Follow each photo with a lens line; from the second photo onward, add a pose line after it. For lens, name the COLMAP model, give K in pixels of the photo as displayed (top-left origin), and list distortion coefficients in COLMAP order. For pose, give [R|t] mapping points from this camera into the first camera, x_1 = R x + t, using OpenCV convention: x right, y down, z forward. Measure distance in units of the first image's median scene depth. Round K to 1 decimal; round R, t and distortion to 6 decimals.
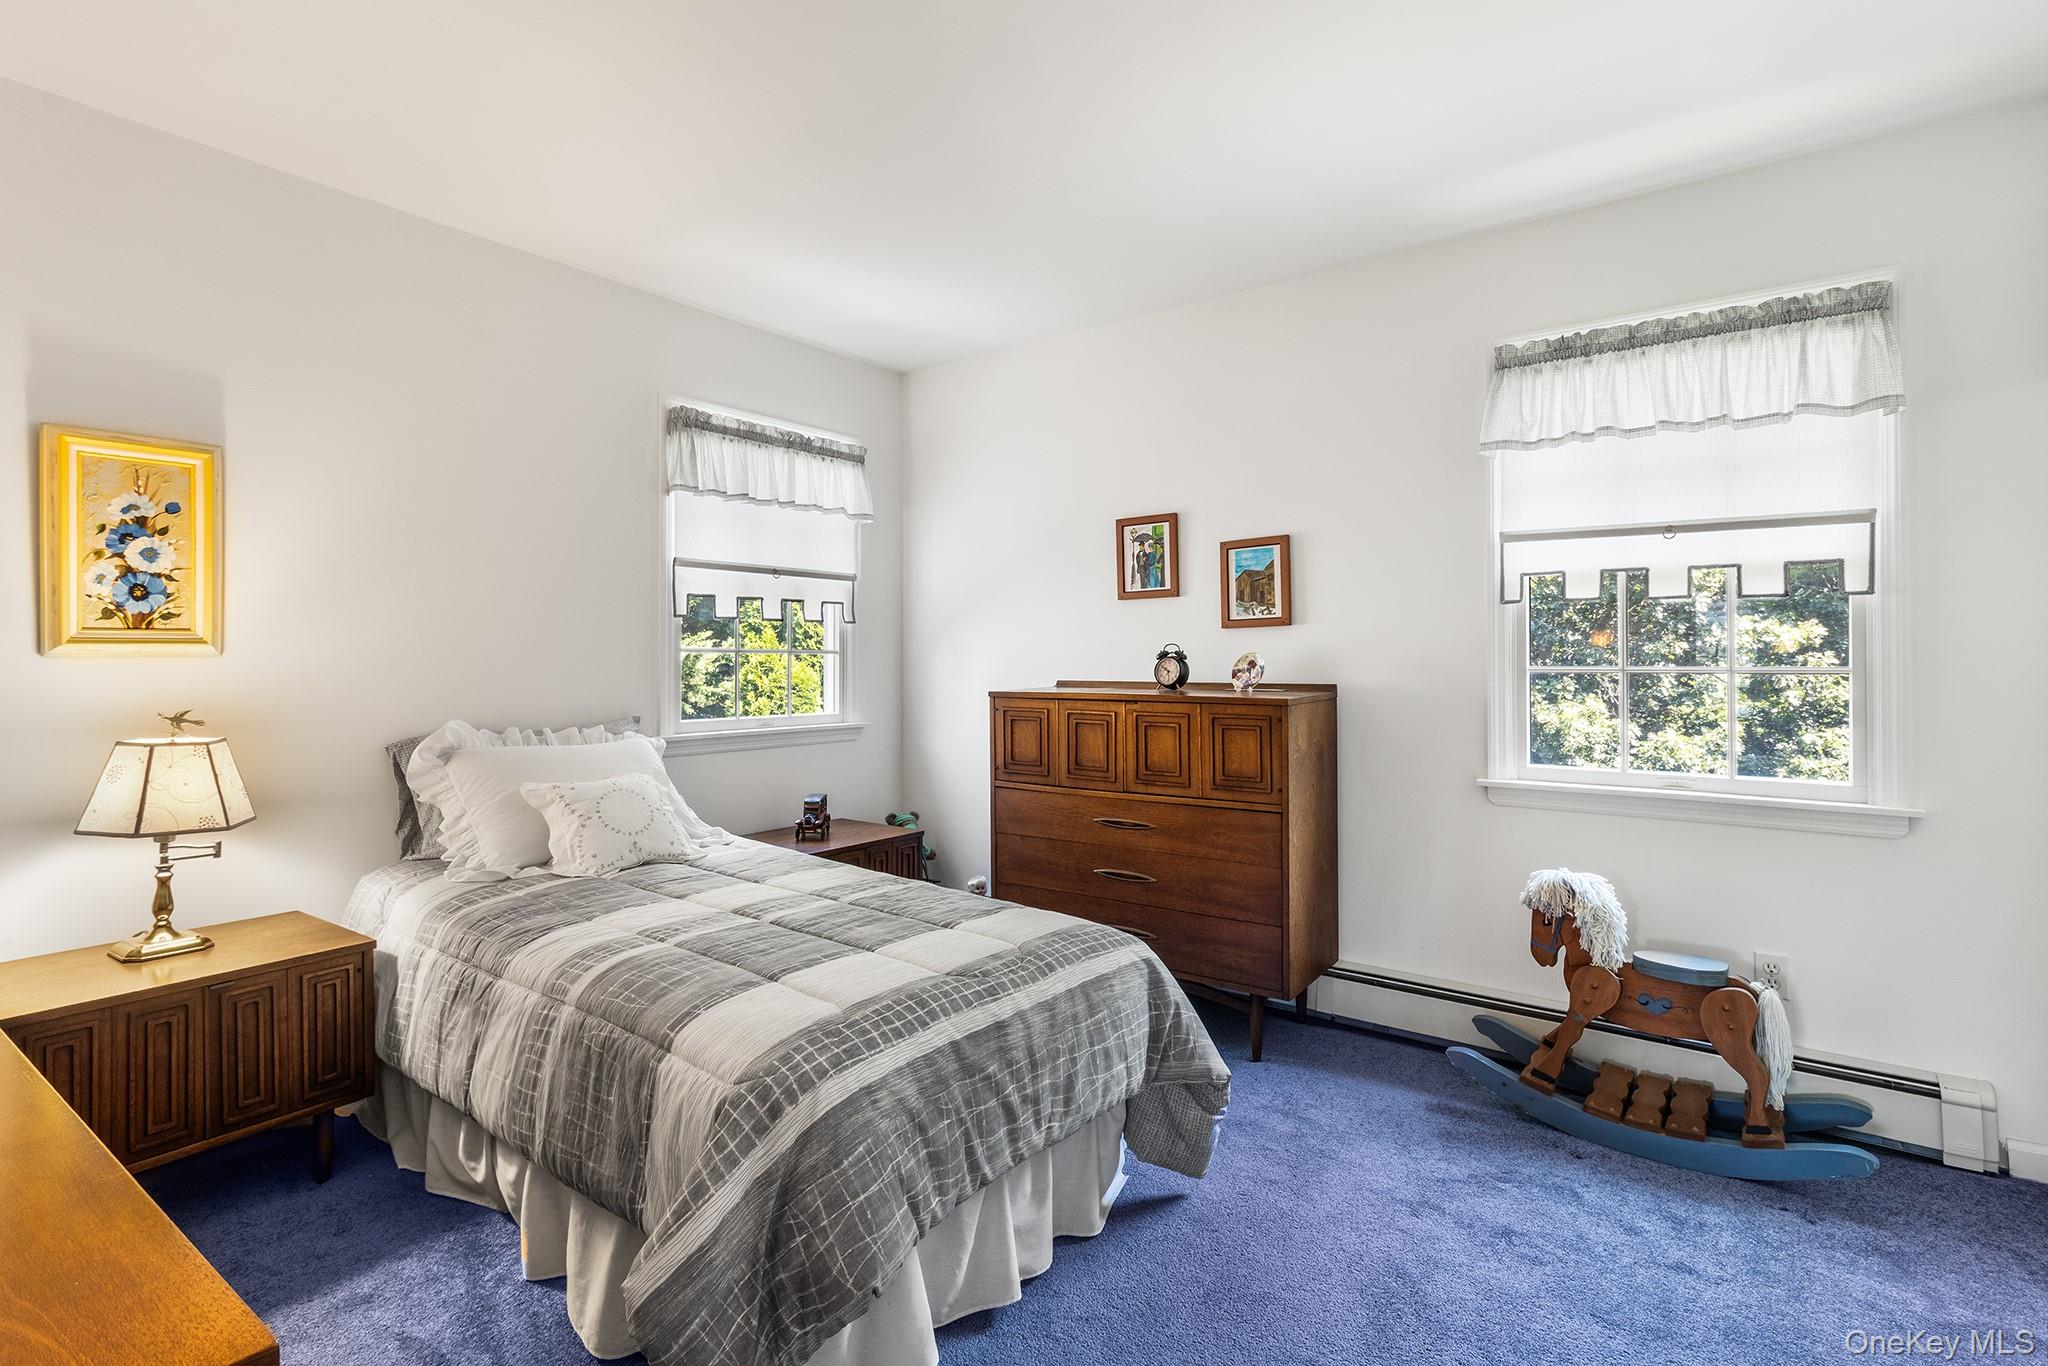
lens RADIAL K [[970.0, 0, 1060.9], [0, 970.0, 653.5], [0, 0, 1]] dist [0.000803, -0.000294]
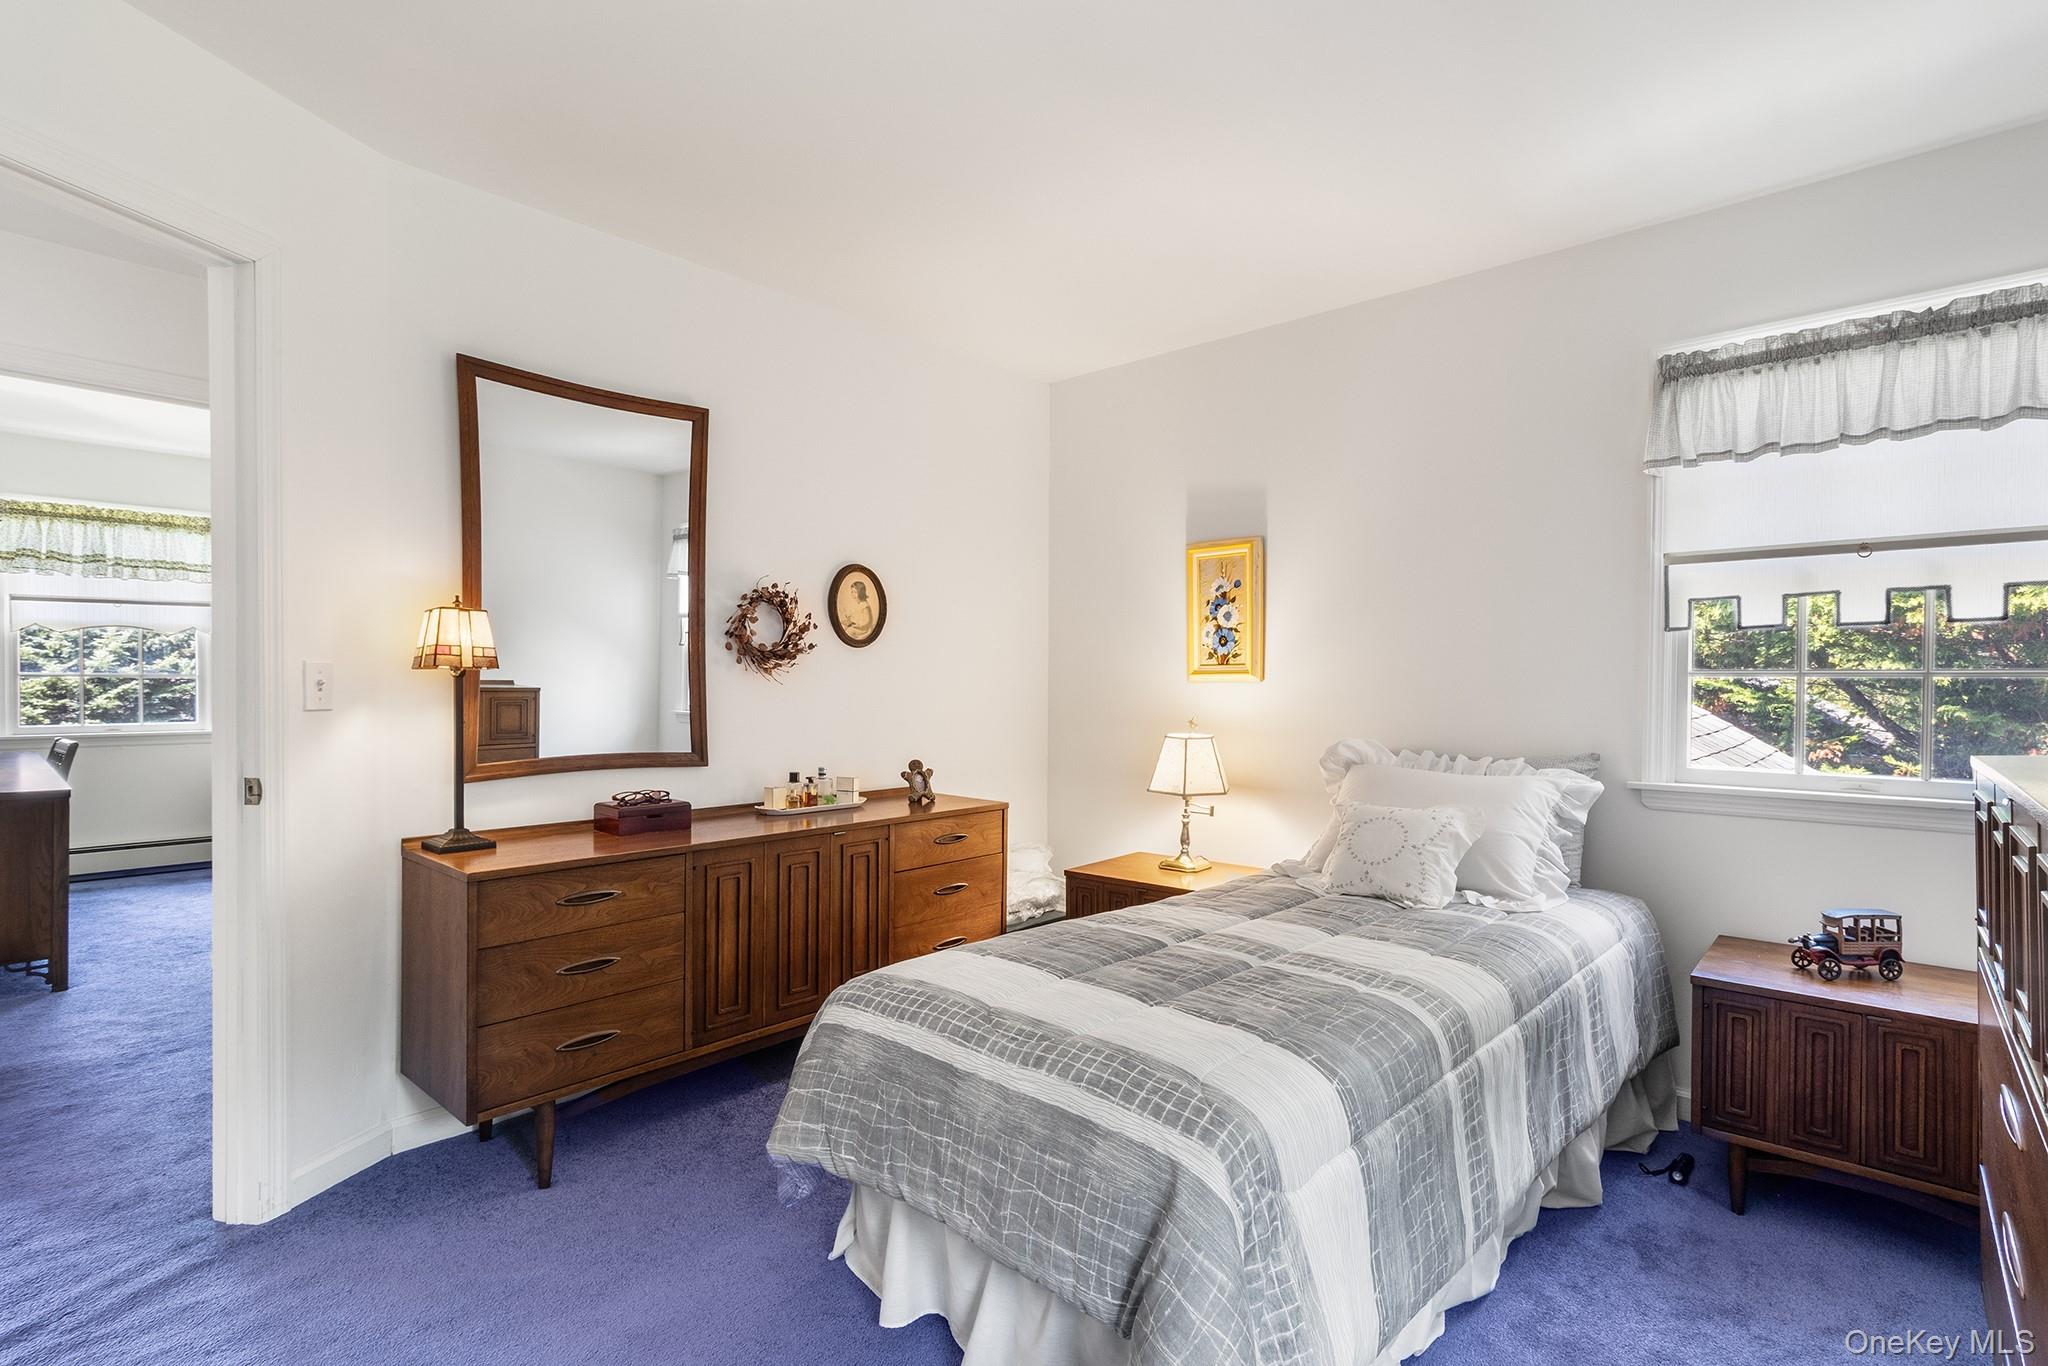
lens RADIAL K [[970.0, 0, 1031.6], [0, 970.0, 692.2], [0, 0, 1]] dist [0.000803, -0.000294]
pose [[-0.097223, 0.008942, -0.995222, 0.632203], [0.003636, 0.999956, 0.008630, 0.004520], [0.995256, -0.002780, -0.097252, 0.850615]]
